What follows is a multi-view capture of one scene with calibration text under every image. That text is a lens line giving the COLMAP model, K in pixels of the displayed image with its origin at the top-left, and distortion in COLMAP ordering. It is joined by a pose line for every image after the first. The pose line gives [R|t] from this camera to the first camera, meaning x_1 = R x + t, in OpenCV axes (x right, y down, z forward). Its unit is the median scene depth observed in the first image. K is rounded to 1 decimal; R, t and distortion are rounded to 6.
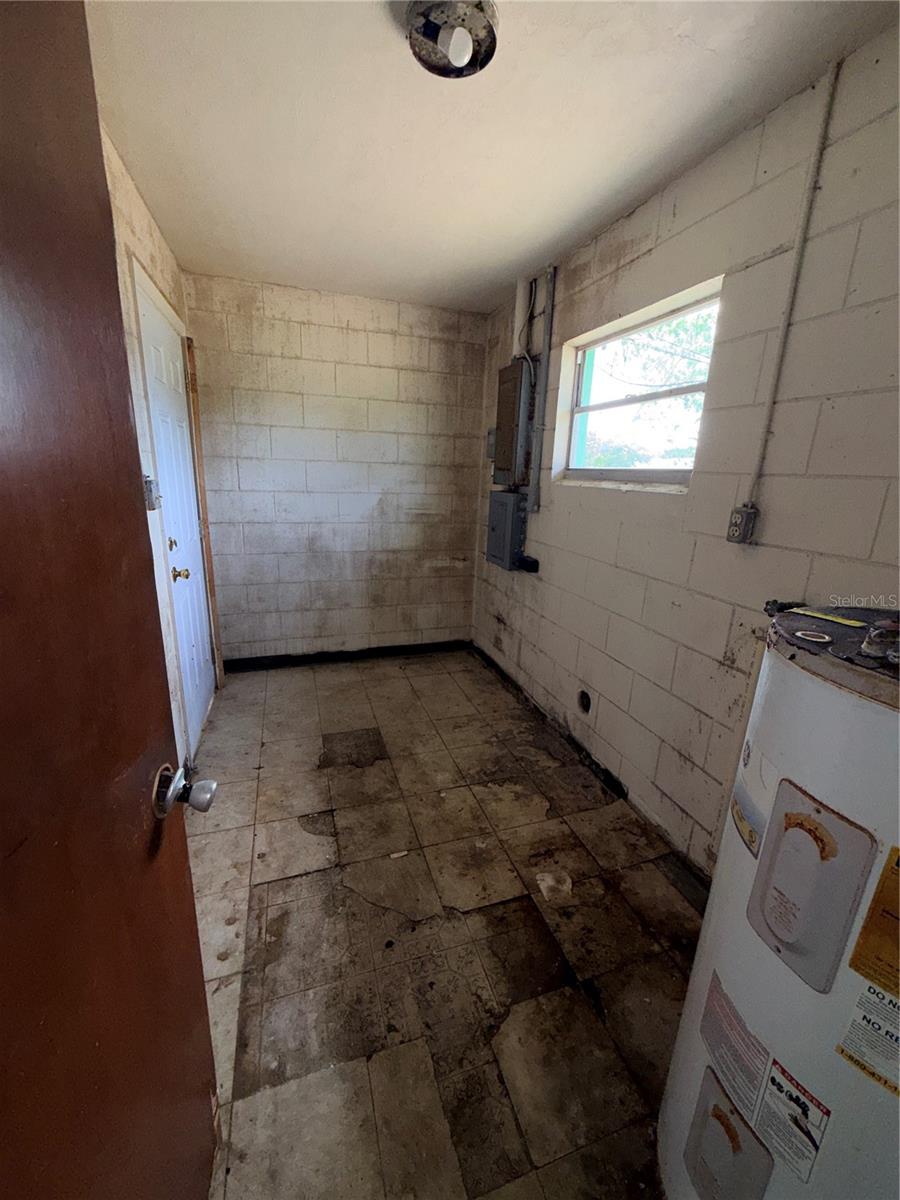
lens RADIAL K [[480.1, 0, 449.5], [0, 480.1, 595.7], [0, 0, 1]] dist [-0.000969, 0.000313]
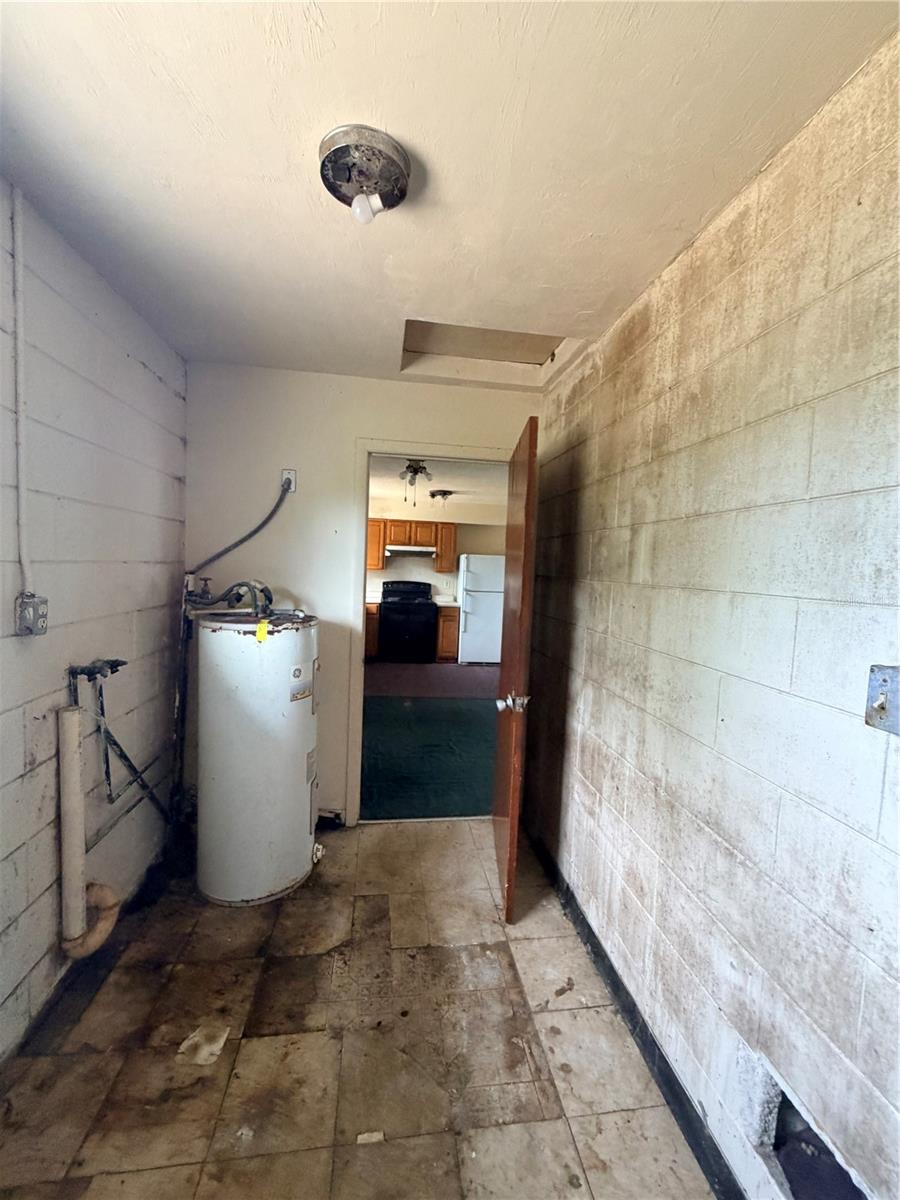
lens RADIAL K [[480.1, 0, 449.5], [0, 480.1, 595.7], [0, 0, 1]] dist [-0.000969, 0.000313]
pose [[-0.981325, -0.088496, 0.170791, -0.317050], [-0.029299, 0.946293, 0.321980, -0.491098], [-0.190112, 0.310963, -0.931214, 1.652560]]
